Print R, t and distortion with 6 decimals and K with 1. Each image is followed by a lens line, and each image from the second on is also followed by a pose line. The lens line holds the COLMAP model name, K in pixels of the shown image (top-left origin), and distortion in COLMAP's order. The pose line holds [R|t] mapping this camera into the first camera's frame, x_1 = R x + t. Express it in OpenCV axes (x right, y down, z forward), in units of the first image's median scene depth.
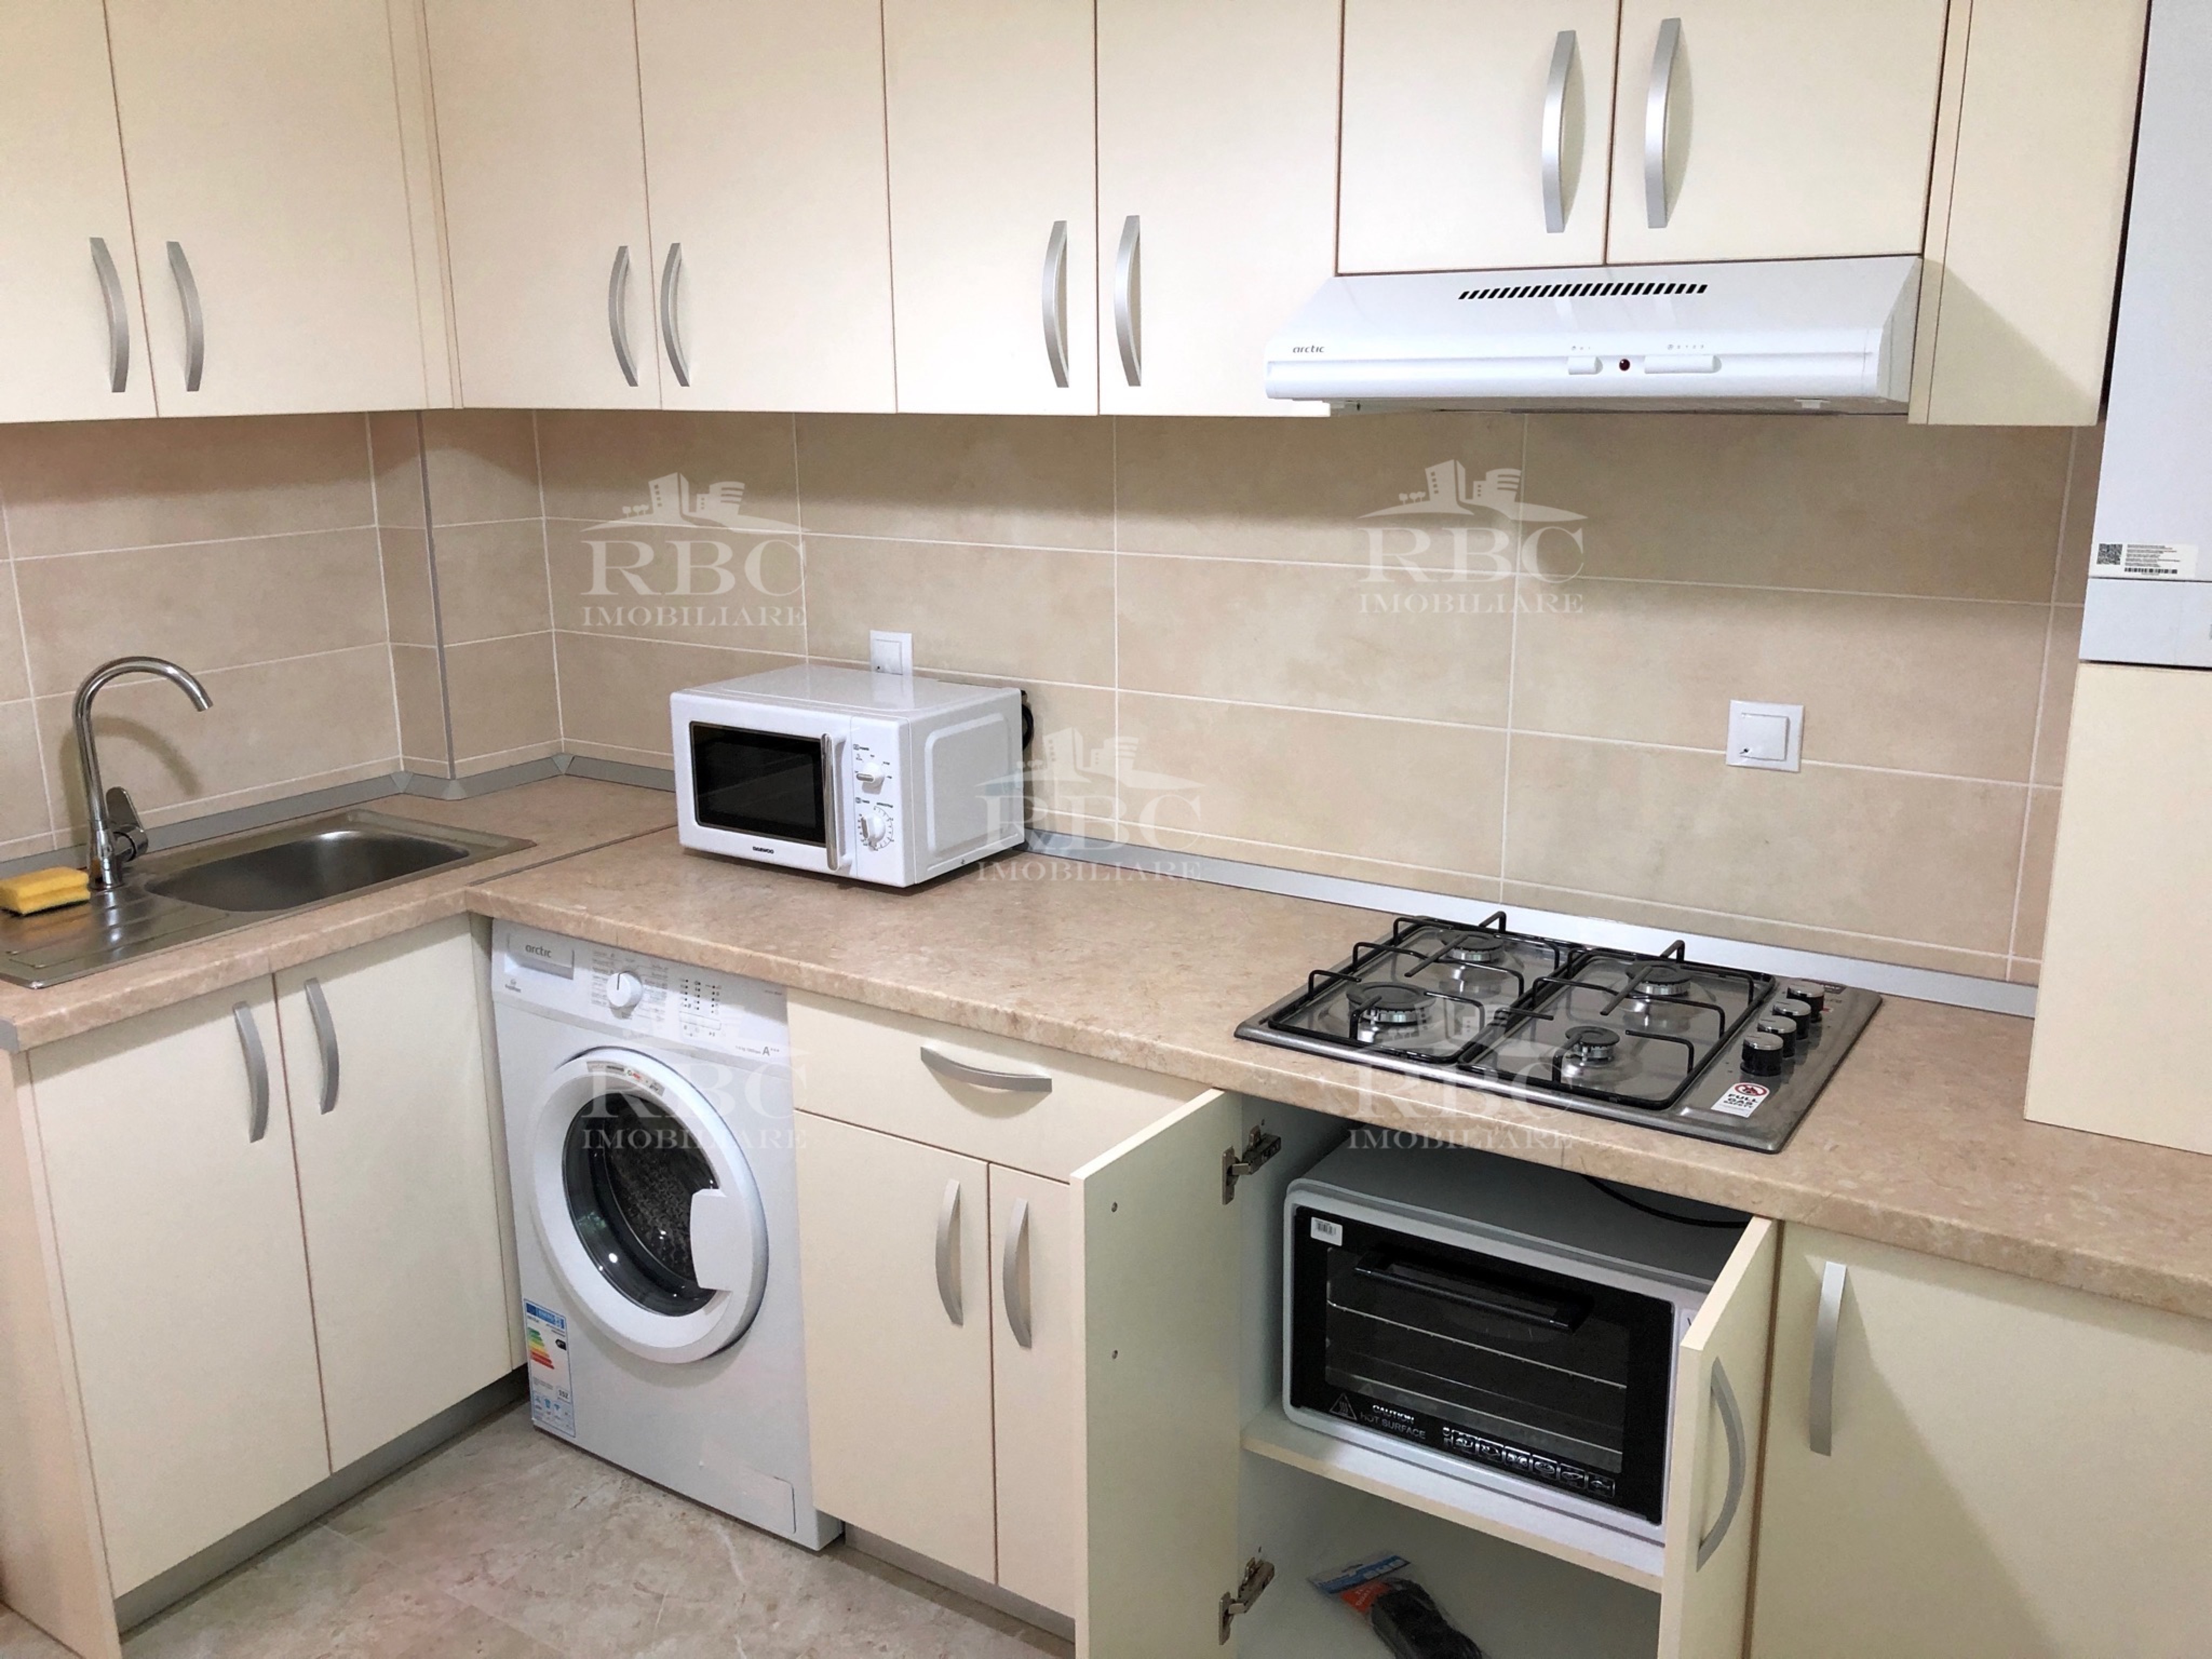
lens RADIAL K [[1839.3, 0, 1106.0], [0, 1839.3, 829.5], [0, 0, 1]] dist [0.091247, 0.005055]
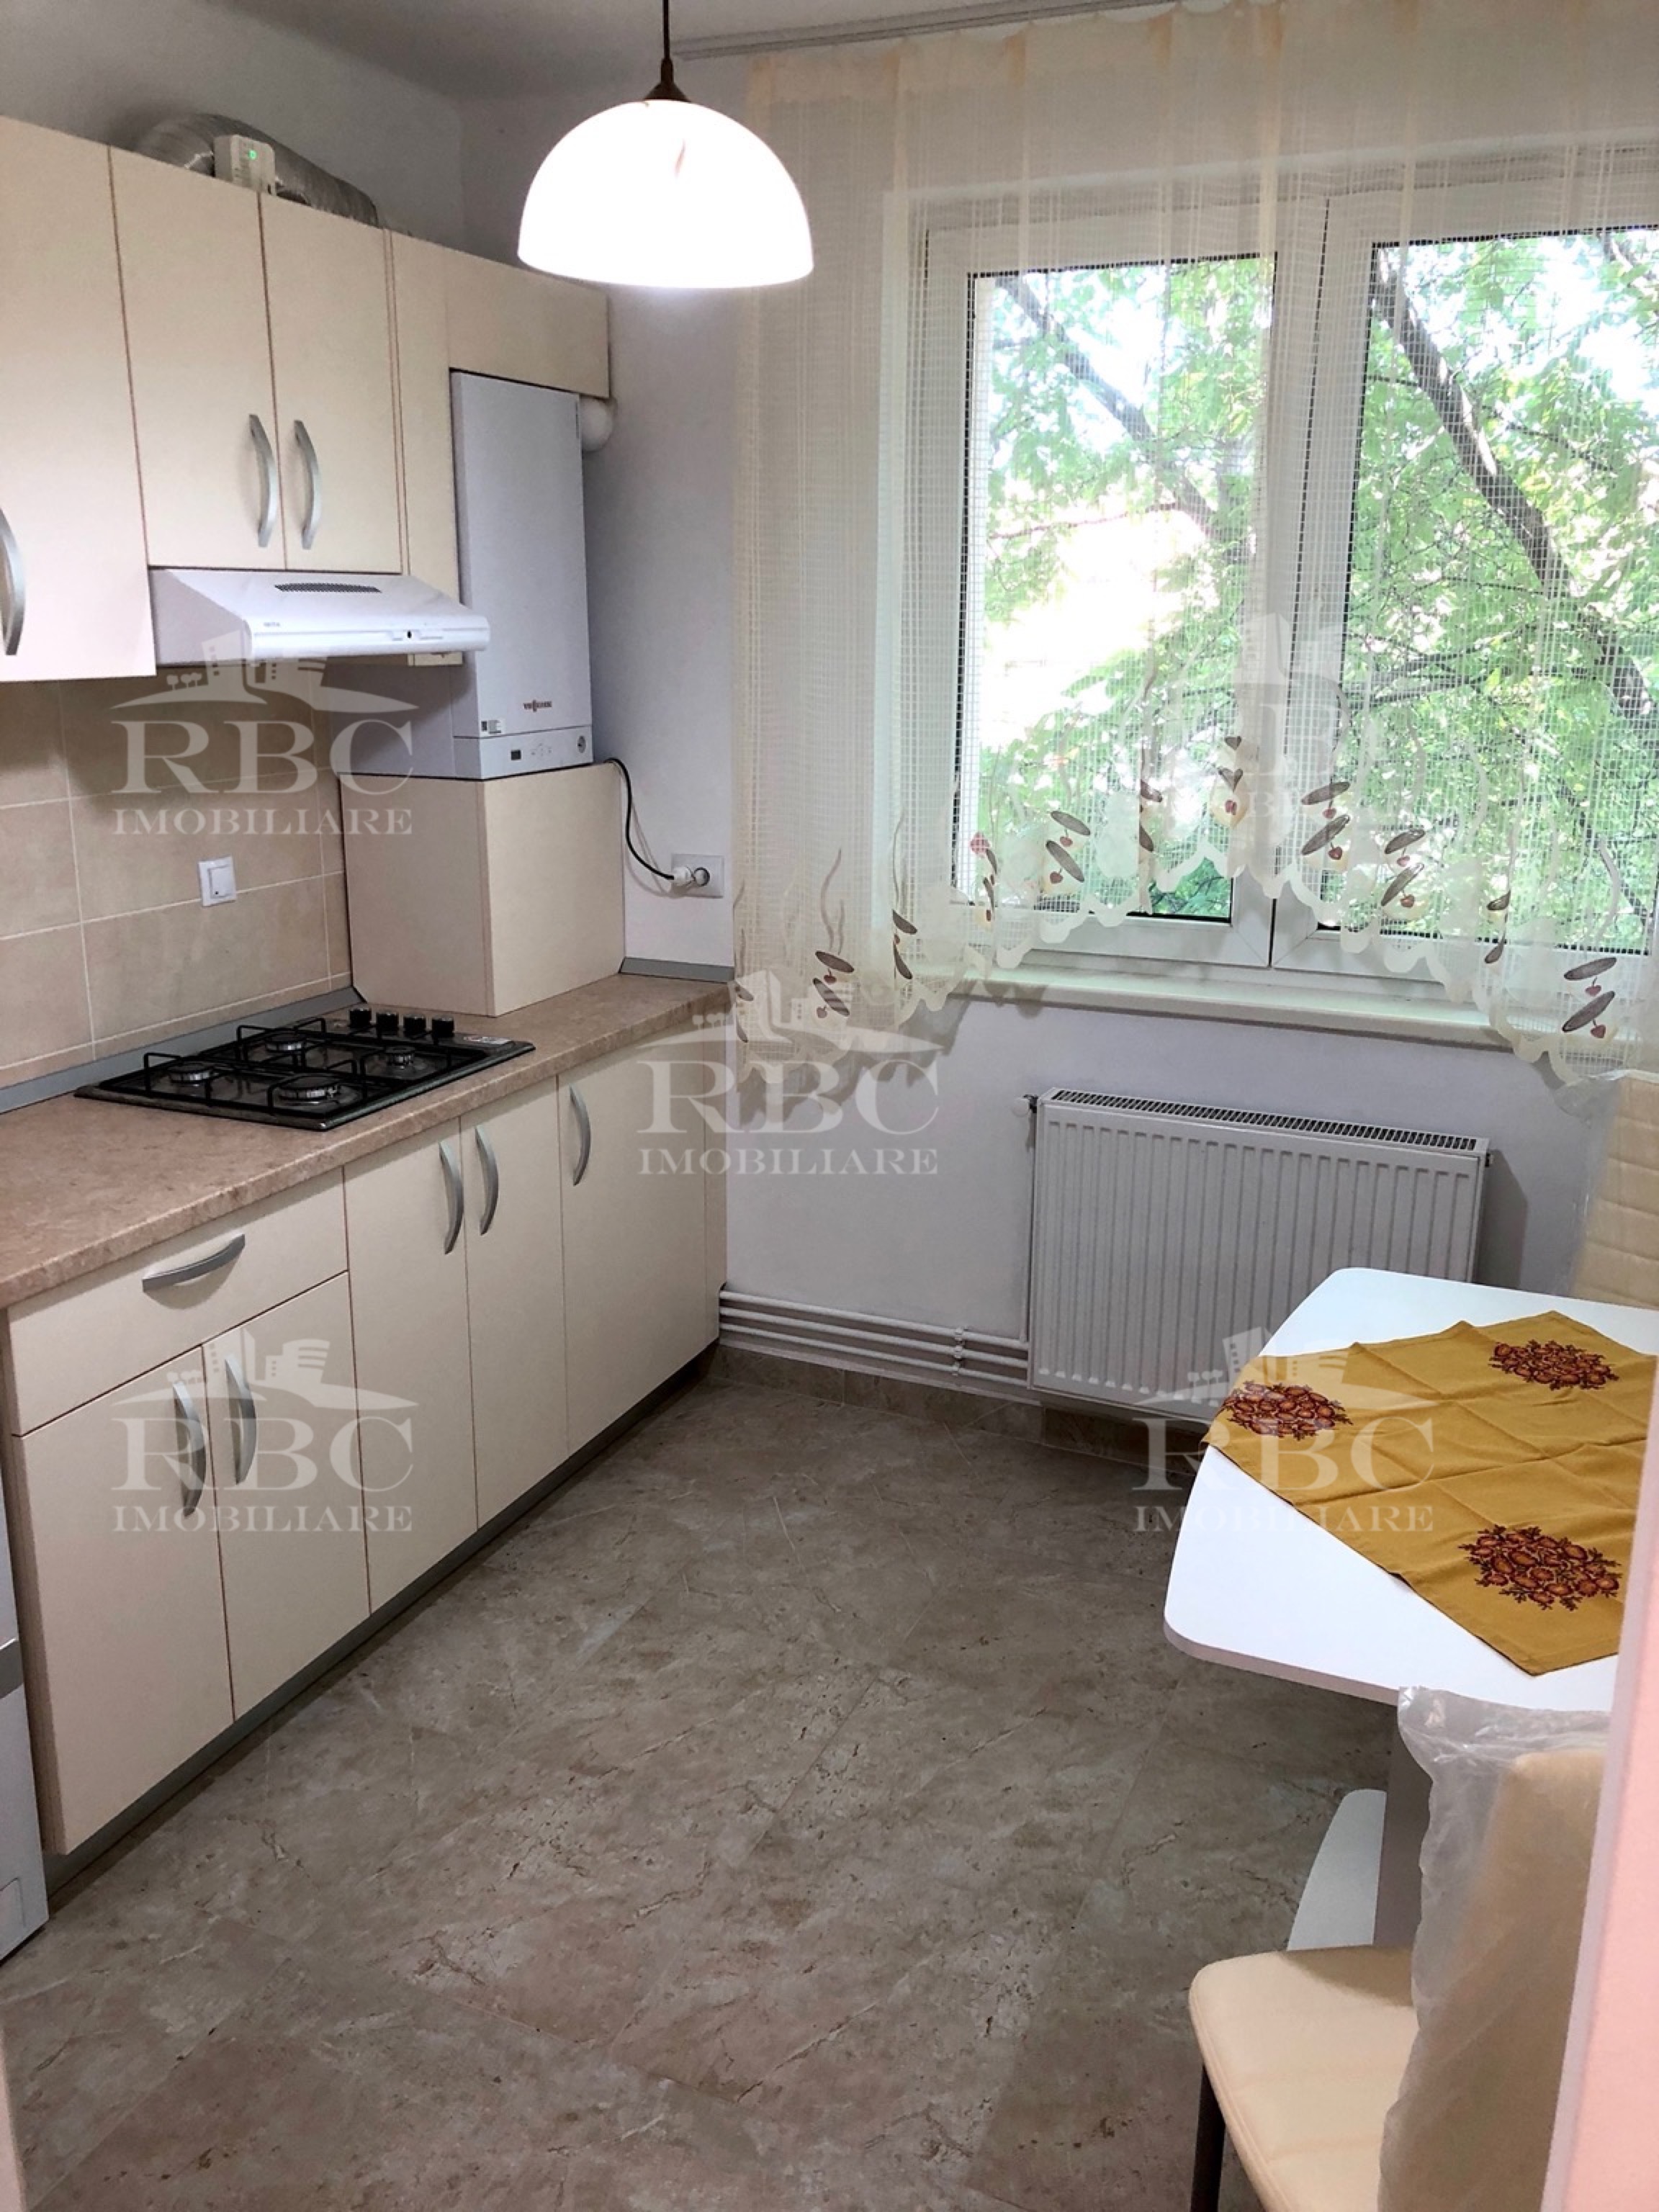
lens RADIAL K [[1839.3, 0, 829.5], [0, 1839.3, 1106.0], [0, 0, 1]] dist [0.091247, 0.005055]
pose [[-0.152326, -0.258196, 0.954008, -1.175697], [0.250128, 0.923777, 0.289952, -0.190296], [-0.956155, 0.282792, -0.076133, 0.677623]]
